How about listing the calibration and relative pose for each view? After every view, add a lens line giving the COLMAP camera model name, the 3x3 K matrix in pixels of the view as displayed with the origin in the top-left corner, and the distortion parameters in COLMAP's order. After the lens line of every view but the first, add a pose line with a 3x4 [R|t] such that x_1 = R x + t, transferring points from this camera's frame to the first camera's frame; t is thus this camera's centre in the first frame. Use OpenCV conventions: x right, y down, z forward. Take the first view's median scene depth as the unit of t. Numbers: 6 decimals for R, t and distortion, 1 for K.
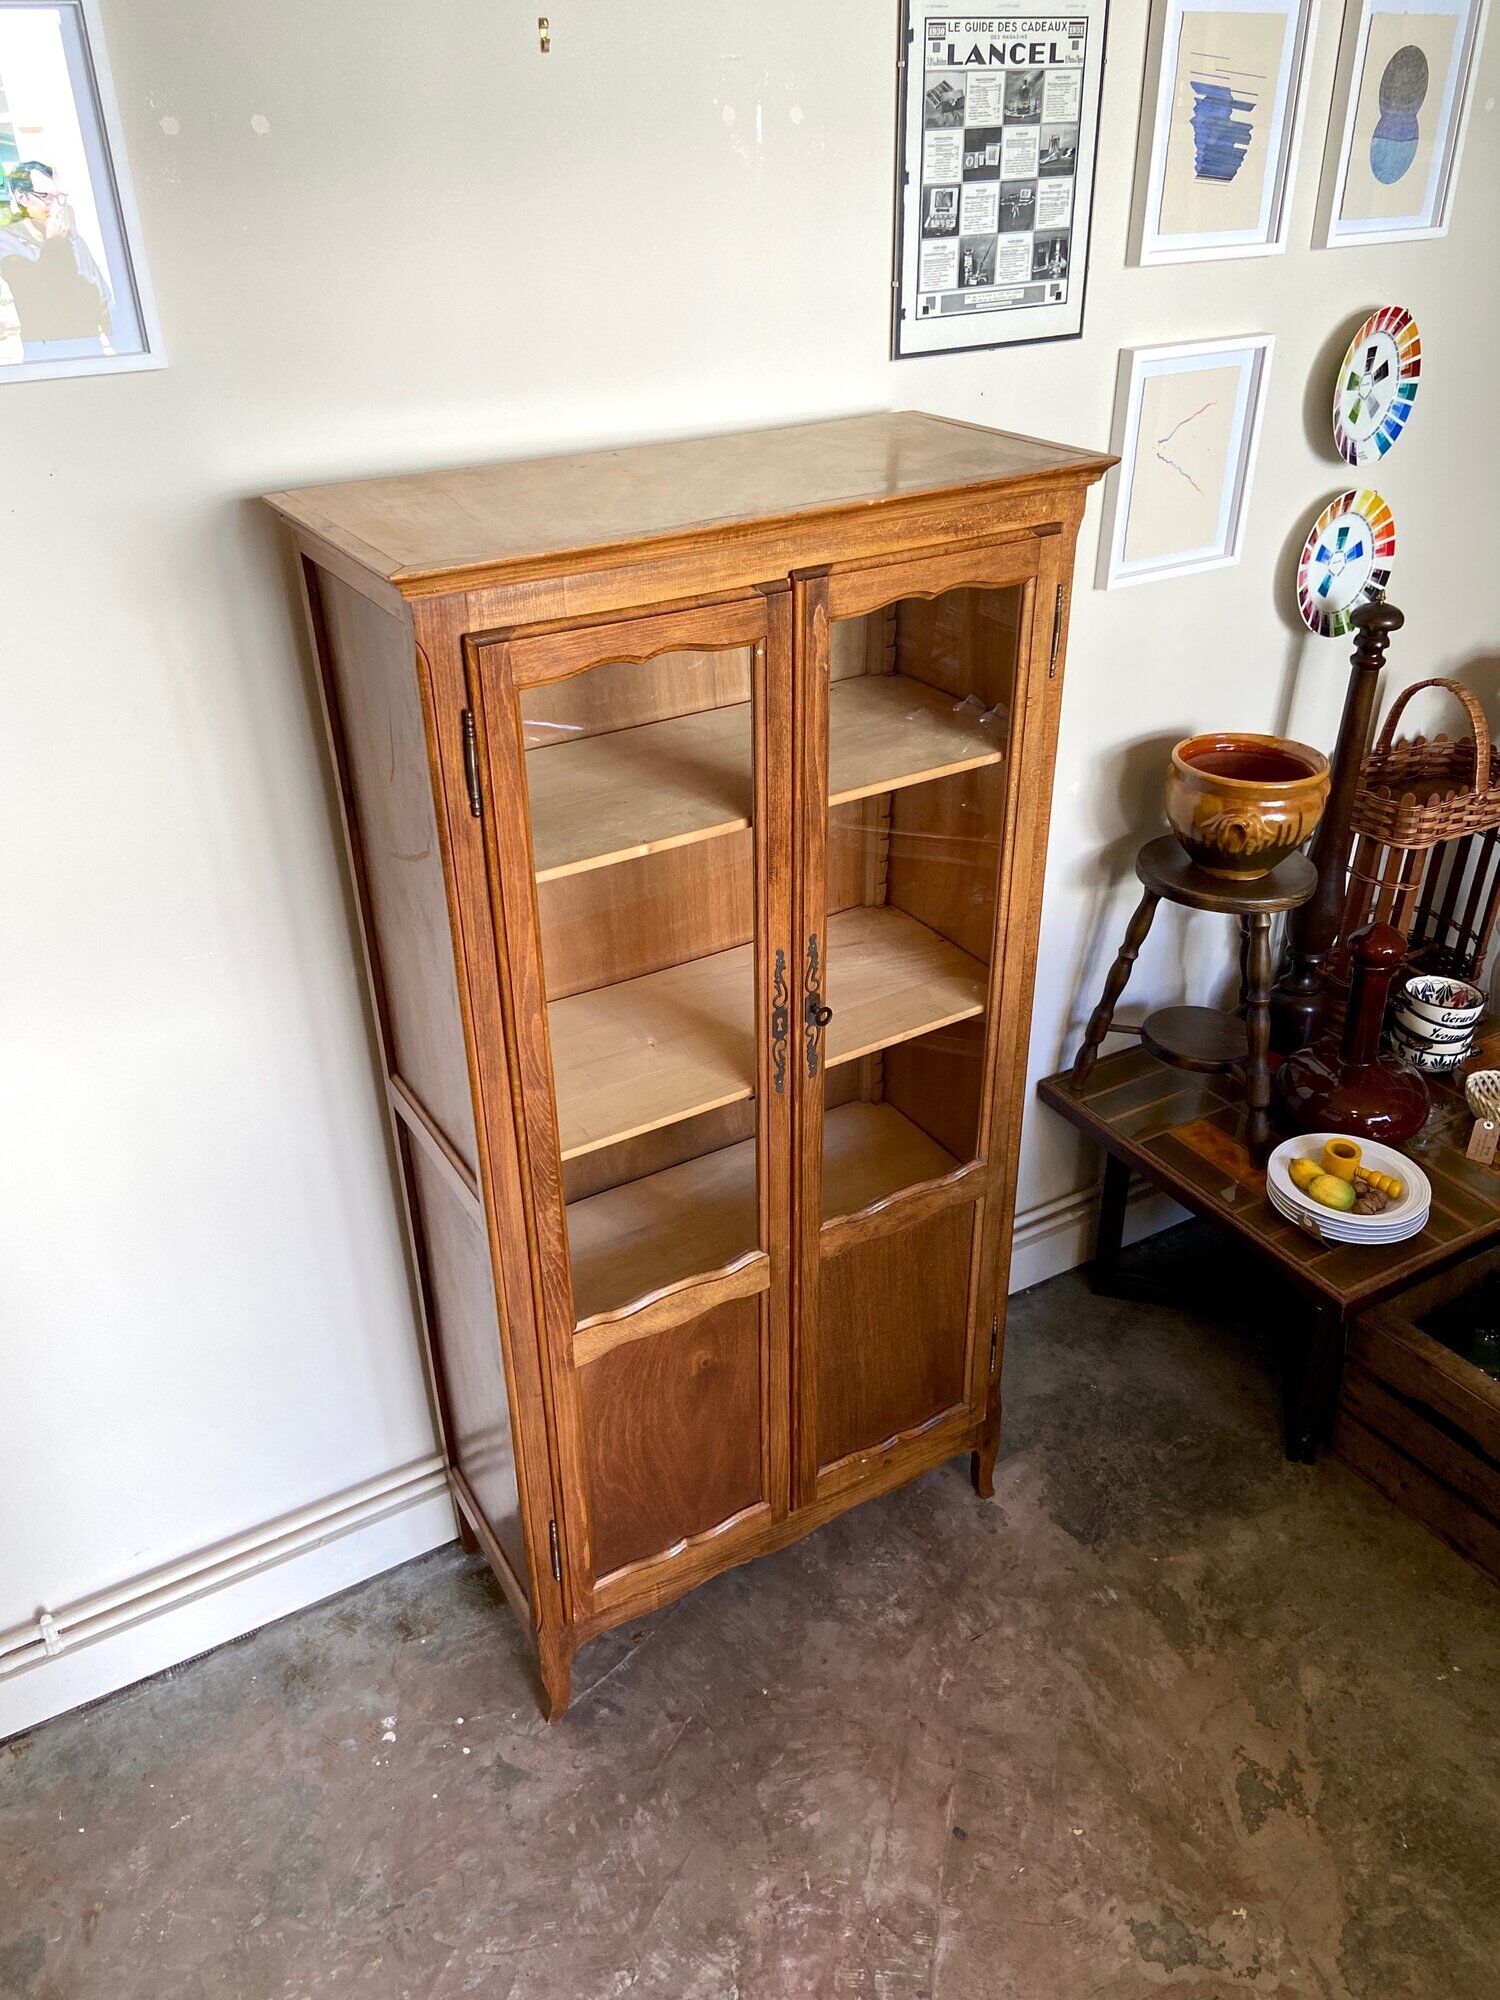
lens RADIAL K [[1527.9, 0, 749.0], [0, 1527.9, 997.6], [0, 0, 1]] dist [0.117313, -0.148675]
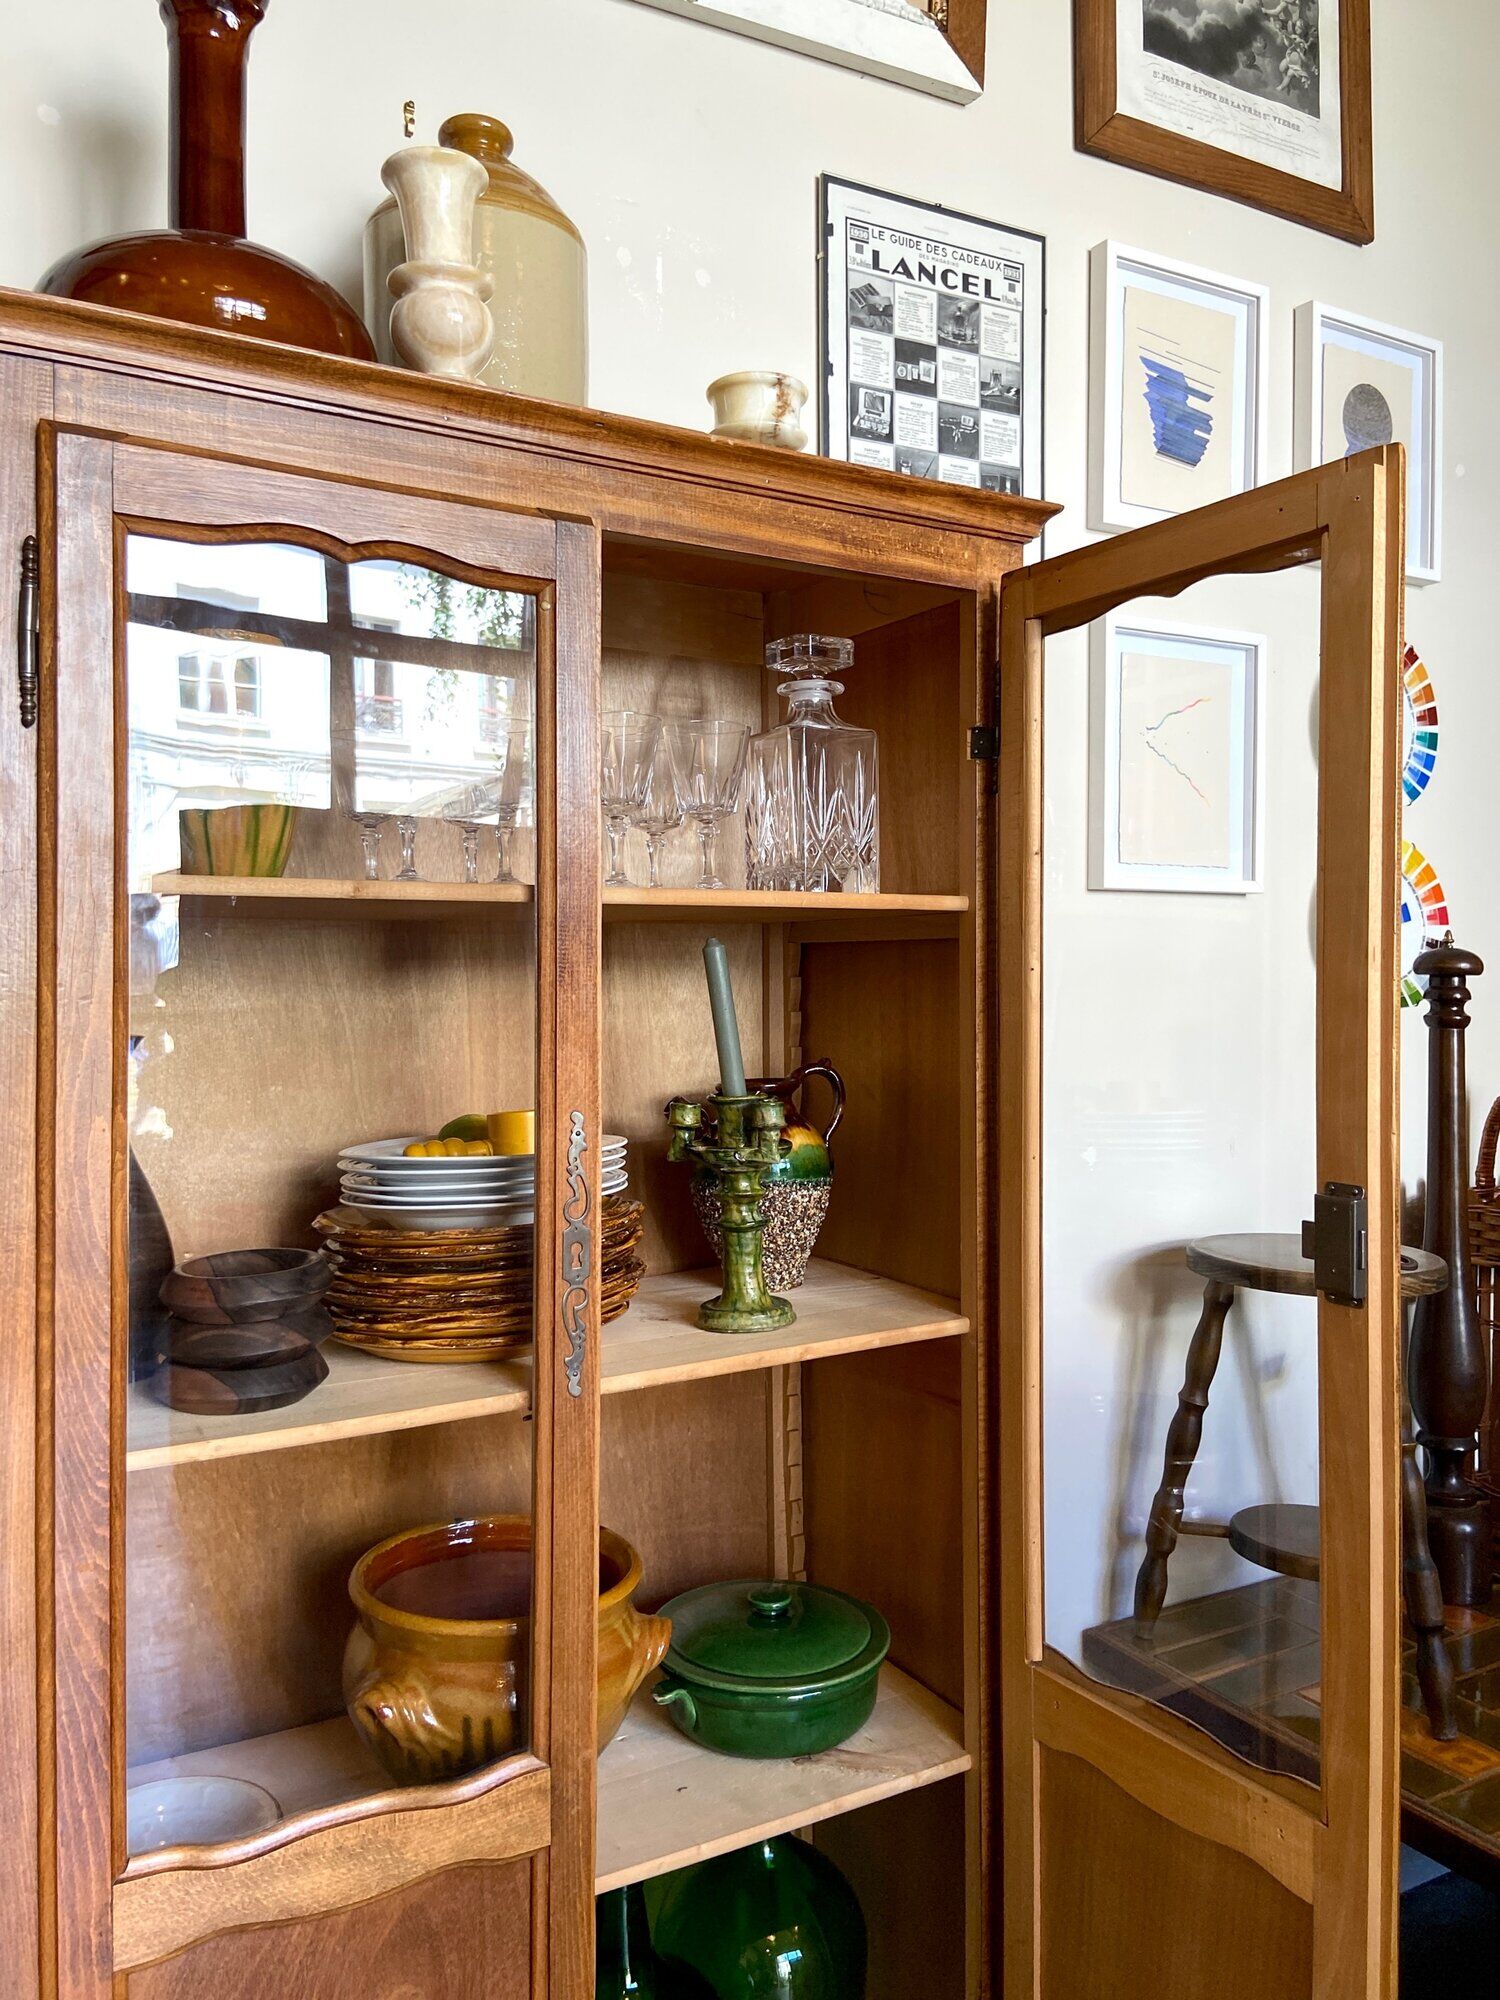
lens RADIAL K [[1527.9, 0, 754.0], [0, 1527.9, 969.0], [0, 0, 1]] dist [0.117313, -0.148675]
pose [[0.999874, 0.015069, -0.004957, 0.060934], [-0.015524, 0.865341, -0.500944, 0.194495], [-0.003259, 0.500958, 0.865466, 0.370991]]
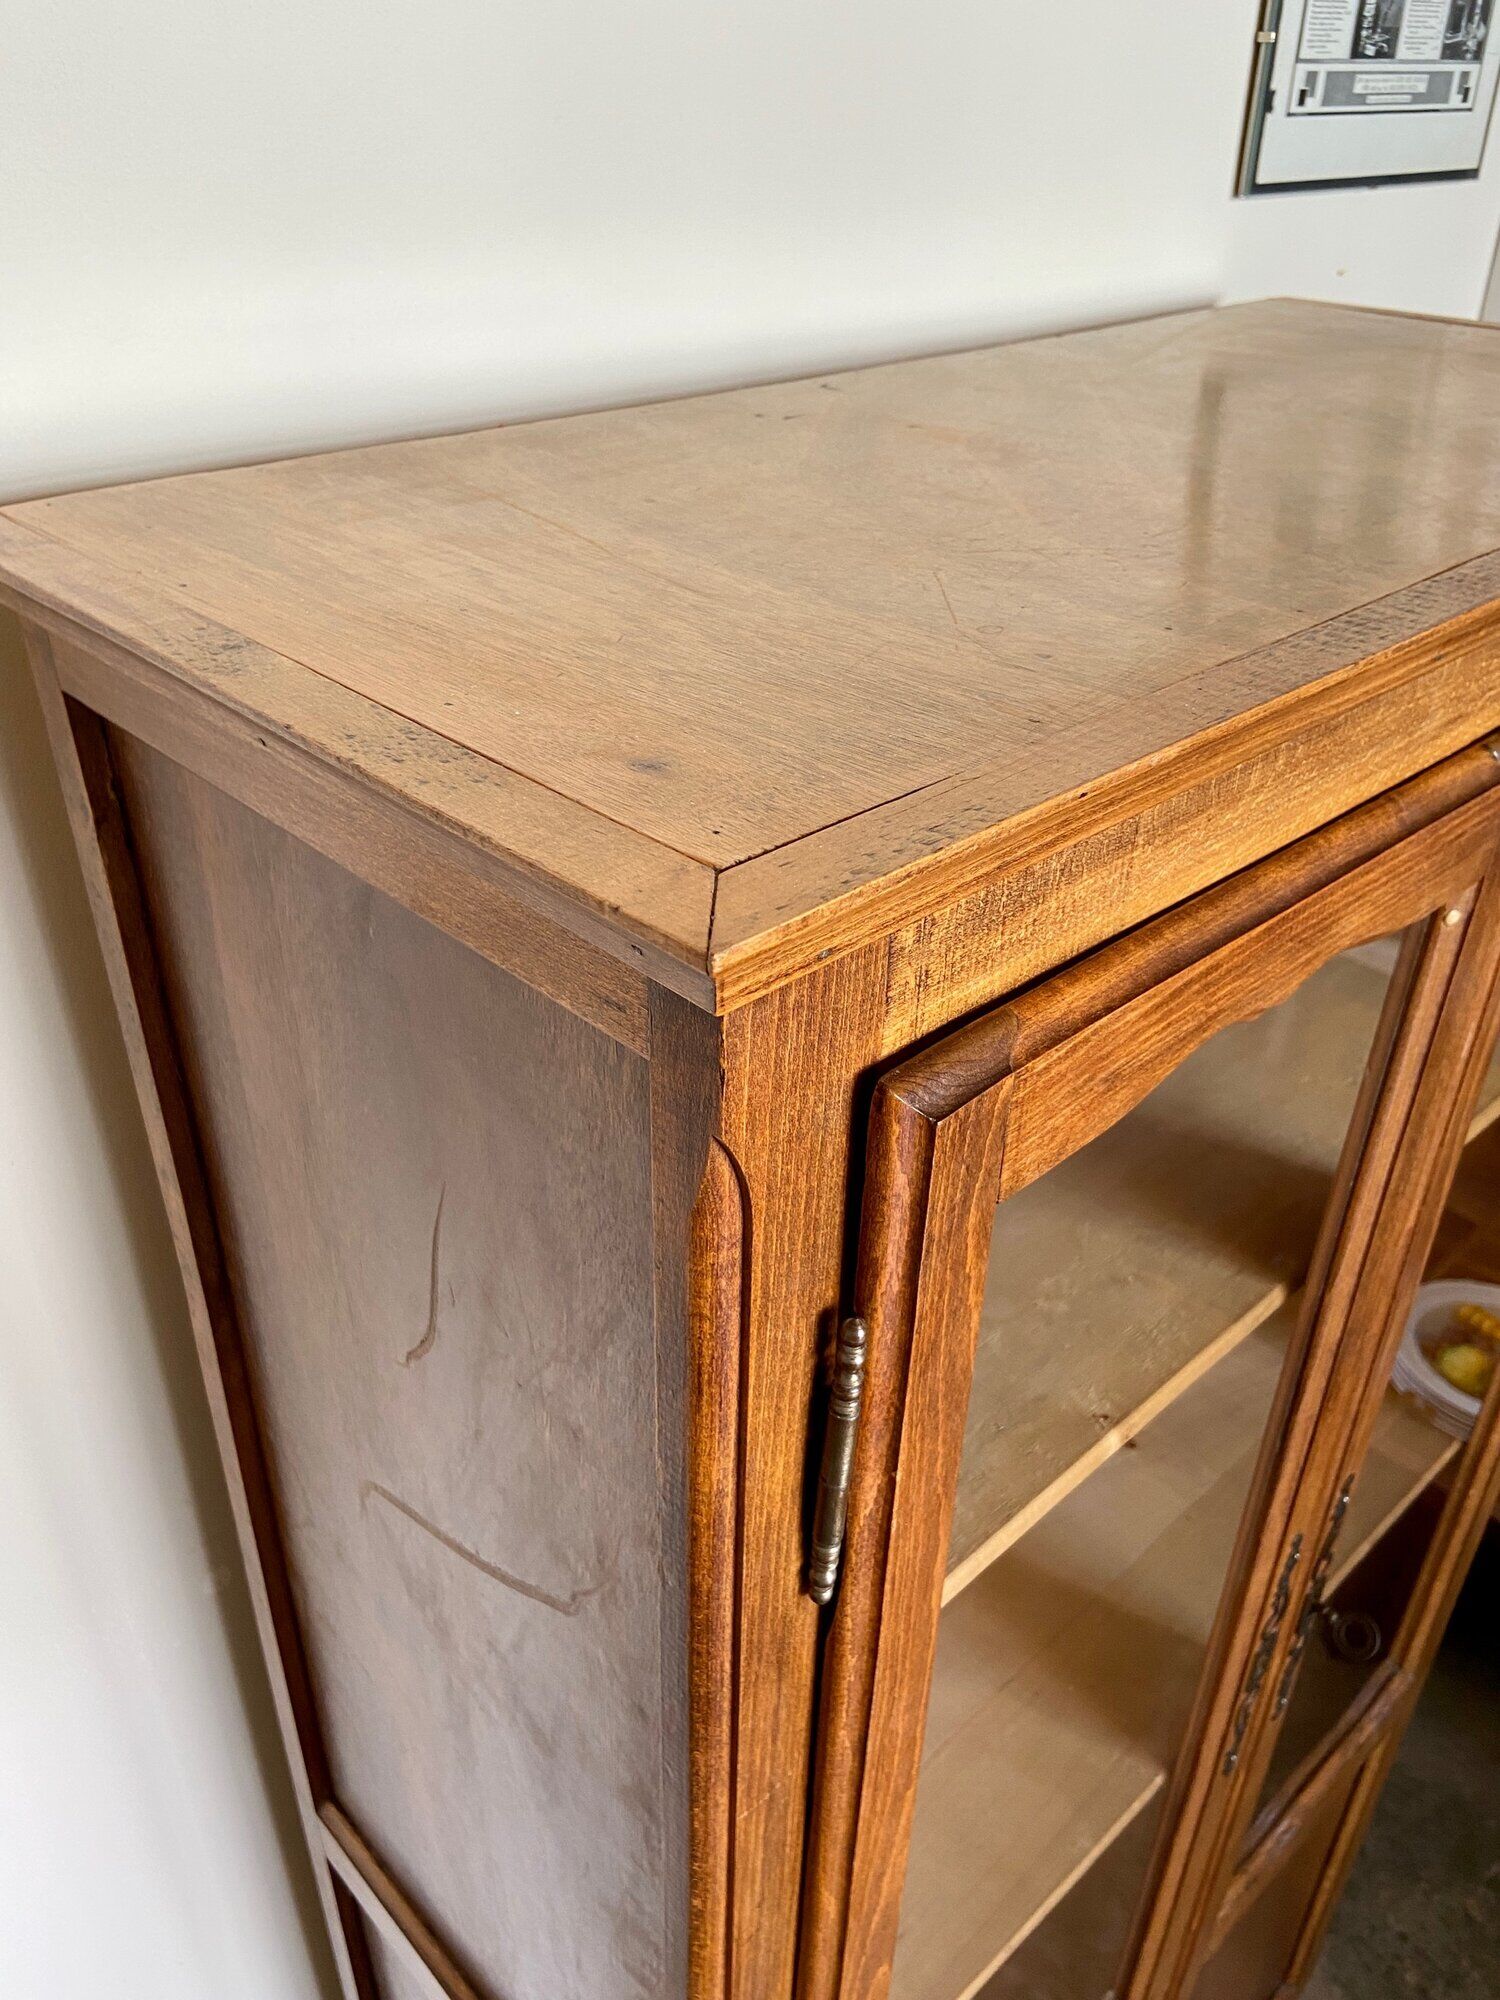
lens RADIAL K [[1527.9, 0, 745.4], [0, 1527.9, 998.5], [0, 0, 1]] dist [0.117313, -0.148675]
pose [[0.976634, -0.085777, 0.197051, -0.174376], [0.081501, 0.996230, 0.029721, -0.176161], [-0.198858, -0.012966, 0.979943, 0.517702]]
